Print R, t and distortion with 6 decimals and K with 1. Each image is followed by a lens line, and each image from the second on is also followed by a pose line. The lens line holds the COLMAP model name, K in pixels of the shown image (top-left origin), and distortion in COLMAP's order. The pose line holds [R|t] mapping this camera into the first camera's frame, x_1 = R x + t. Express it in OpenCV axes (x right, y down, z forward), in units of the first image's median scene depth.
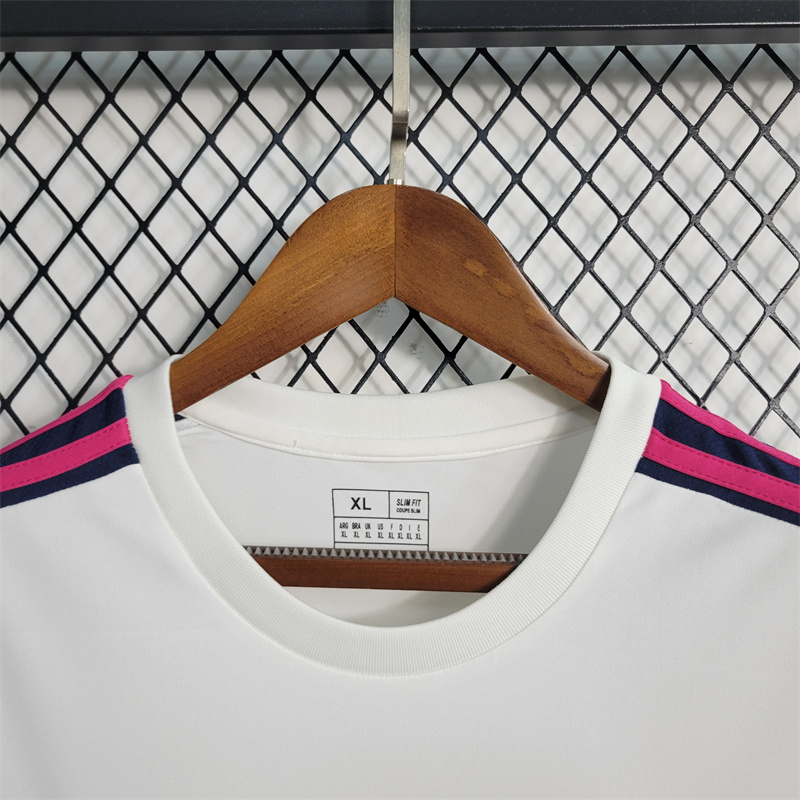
lens RADIAL K [[797.7, 0, 400.4], [0, 797.7, 399.3], [0, 0, 1]] dist [0.017622, 0.000000]
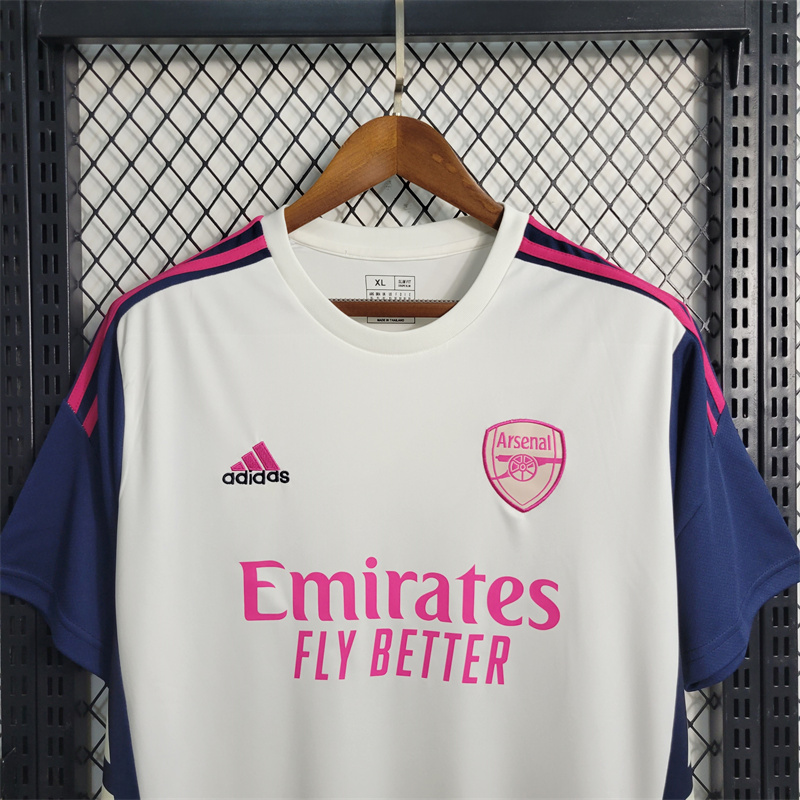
lens RADIAL K [[797.7, 0, 399.9], [0, 797.7, 400.5], [0, 0, 1]] dist [0.017622, 0.000000]
pose [[0.999631, -0.009672, 0.025395, -0.052334], [0.007716, 0.997079, 0.075991, 0.264463], [-0.026056, -0.075767, 0.996785, -0.953861]]
